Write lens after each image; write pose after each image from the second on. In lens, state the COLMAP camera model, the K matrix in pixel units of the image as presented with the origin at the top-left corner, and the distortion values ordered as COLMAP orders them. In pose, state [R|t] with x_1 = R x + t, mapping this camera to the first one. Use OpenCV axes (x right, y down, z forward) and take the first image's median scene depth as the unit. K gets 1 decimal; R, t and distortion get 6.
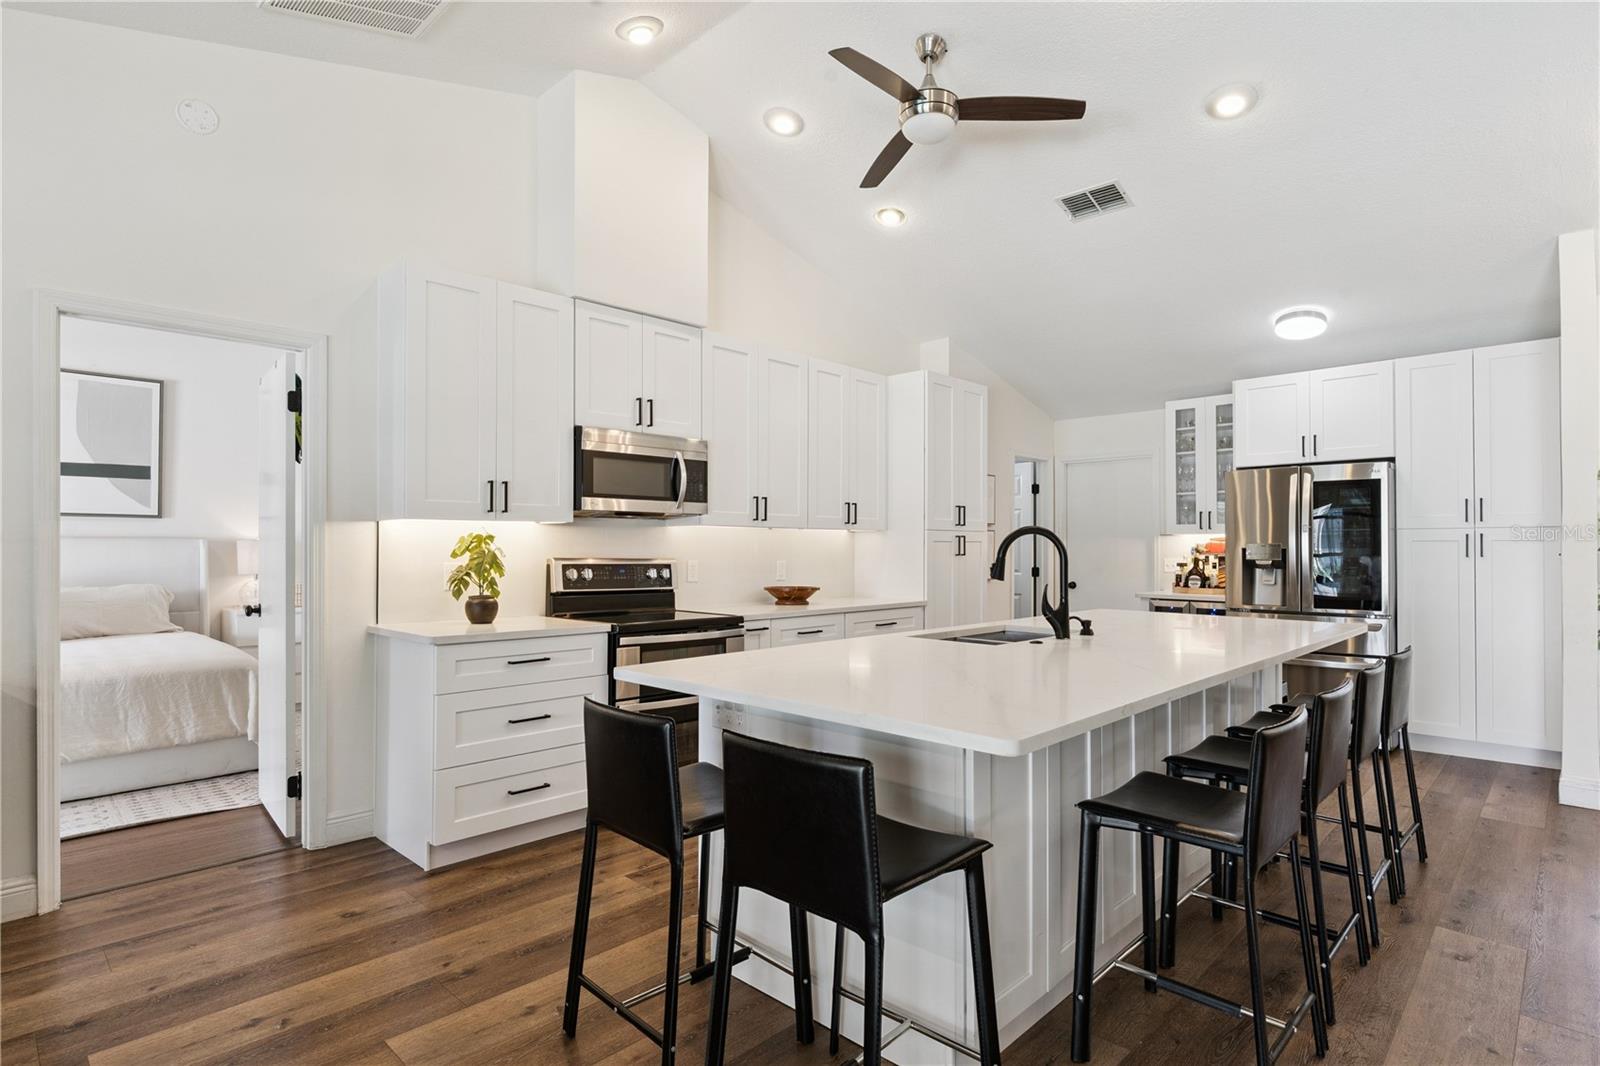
lens RADIAL K [[818.5, 0, 807.6], [0, 818.5, 542.4], [0, 0, 1]] dist [0.001586, 0.000591]
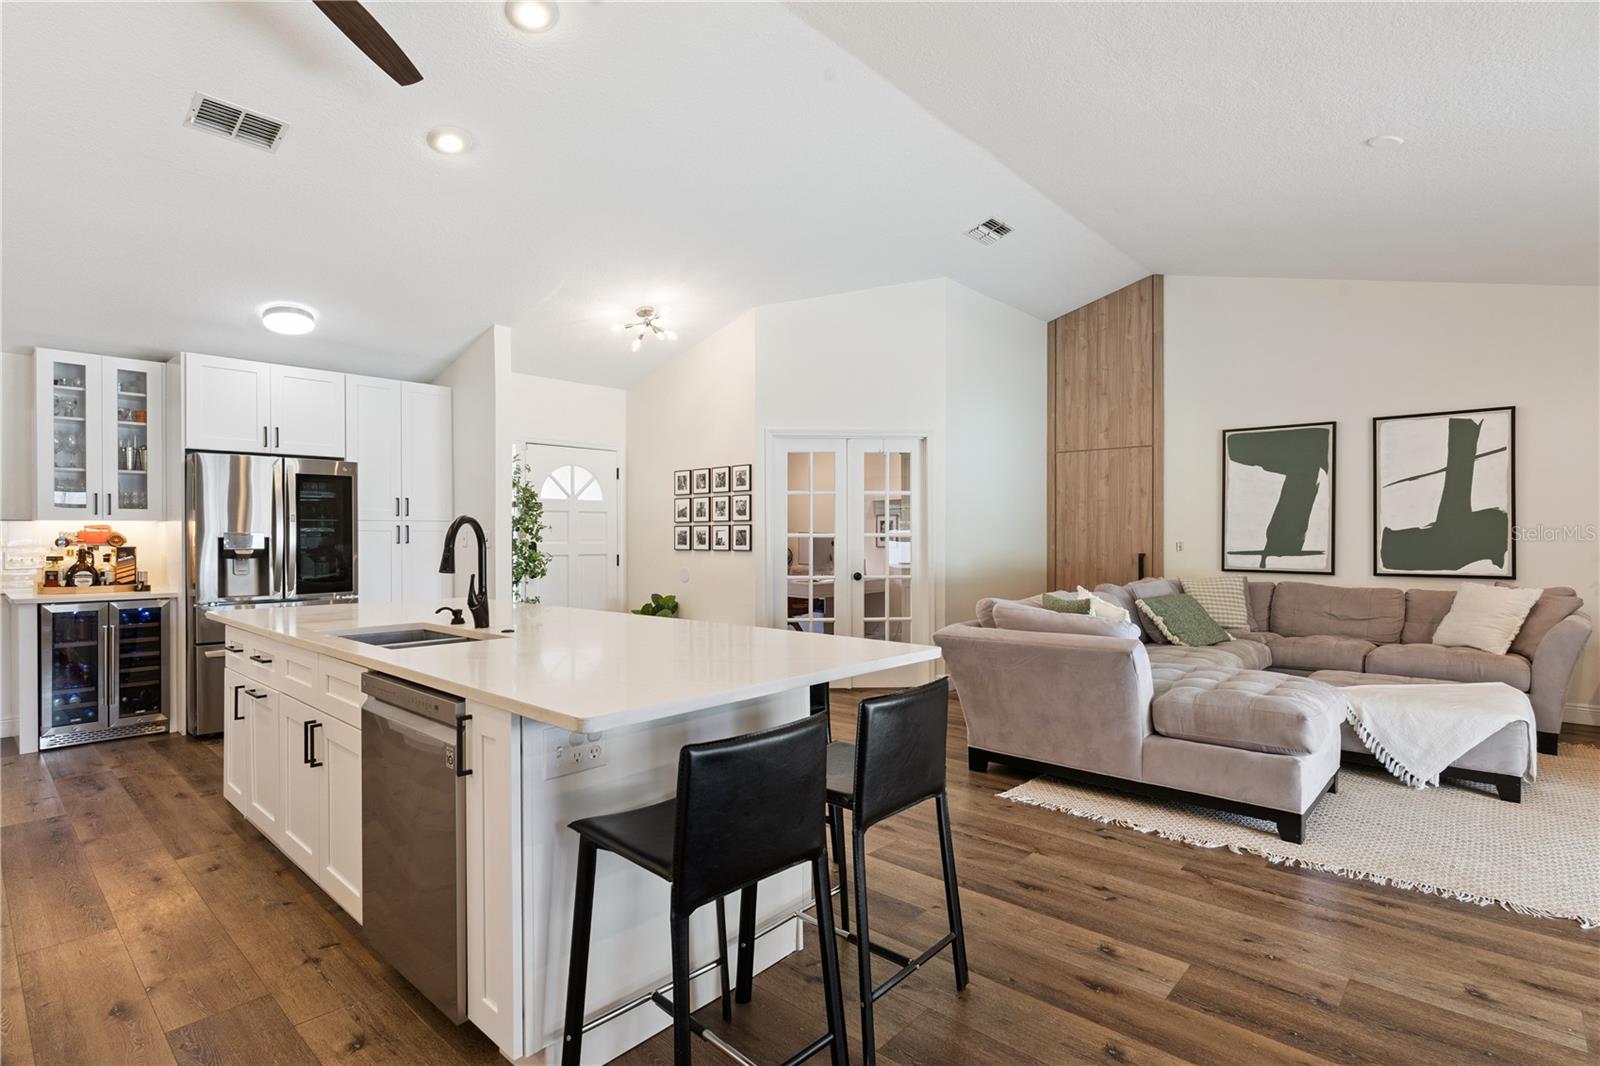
lens RADIAL K [[778.3, 0, 806.2], [0, 778.3, 536.6], [0, 0, 1]] dist [-0.001838, -0.000717]
pose [[-0.024130, -0.002974, 0.999704, -0.455733], [-0.005019, 0.999983, 0.002854, 0.000221], [-0.999696, -0.004948, -0.024144, 0.433373]]
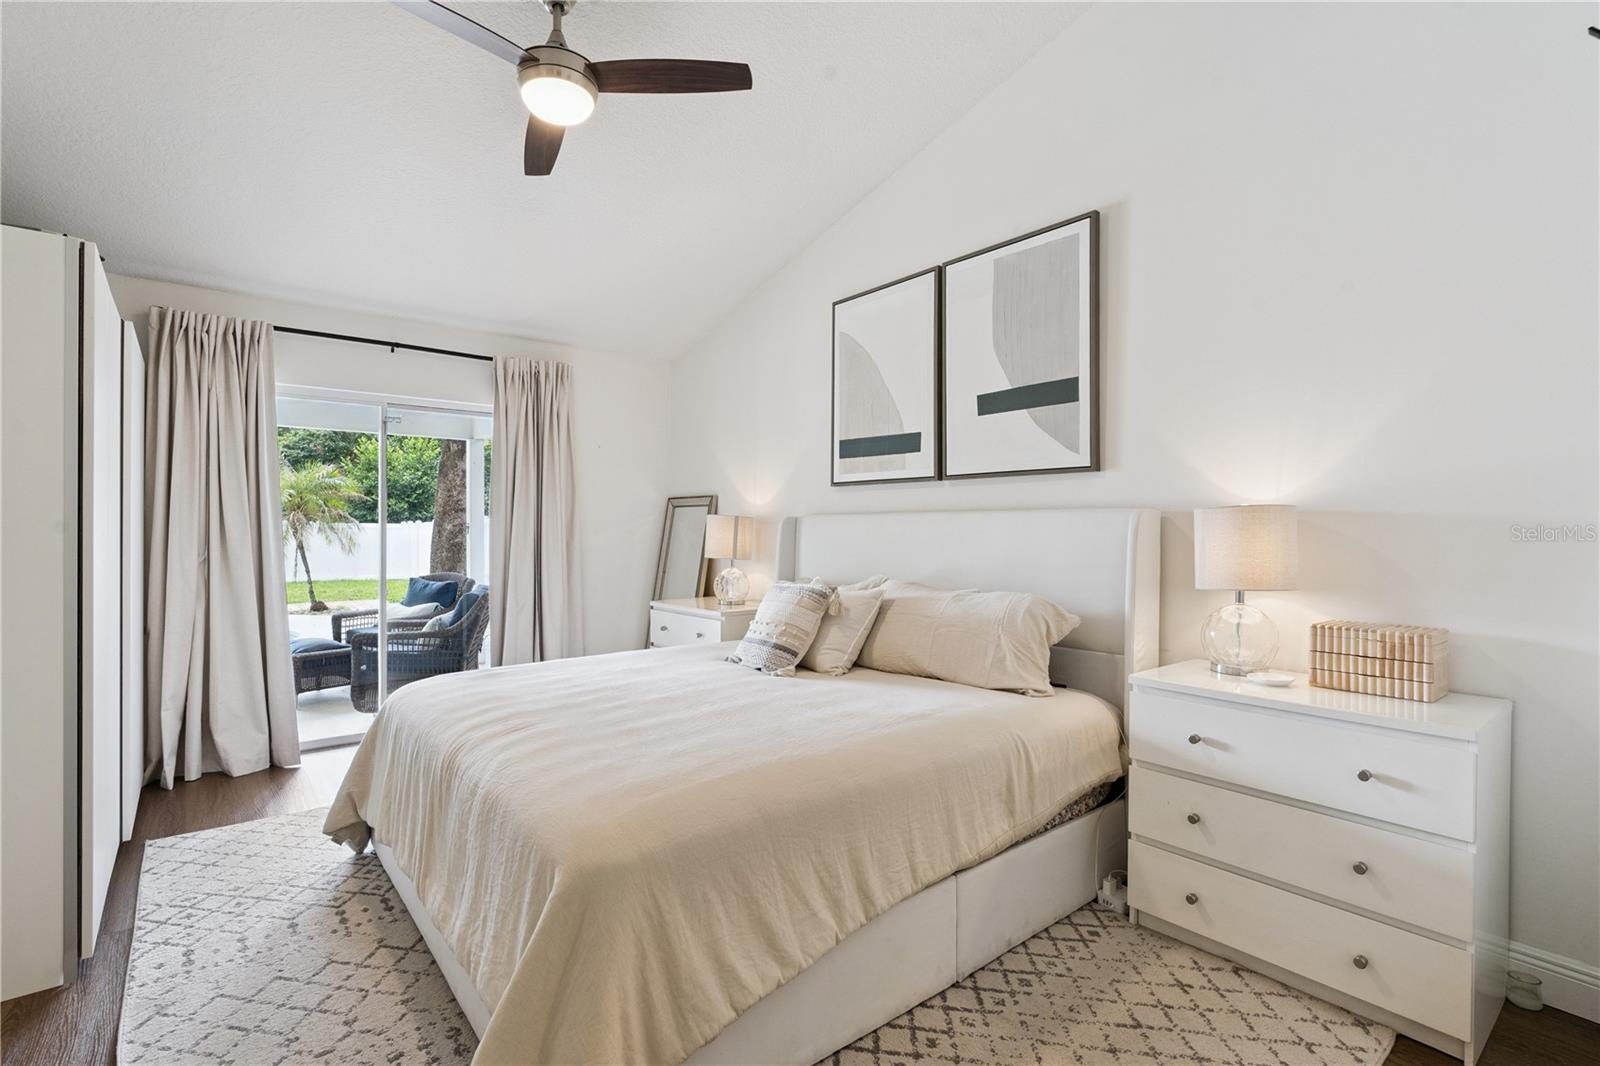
lens RADIAL K [[743.6, 0, 800.0], [0, 743.6, 533.0], [0, 0, 1]] dist [-0.000883, 0.000047]
pose [[-0.123739, 0.005664, -0.992299, -0.385643], [0.004047, 0.999978, 0.005203, 0.009122], [0.992307, -0.003372, -0.123760, 1.165639]]
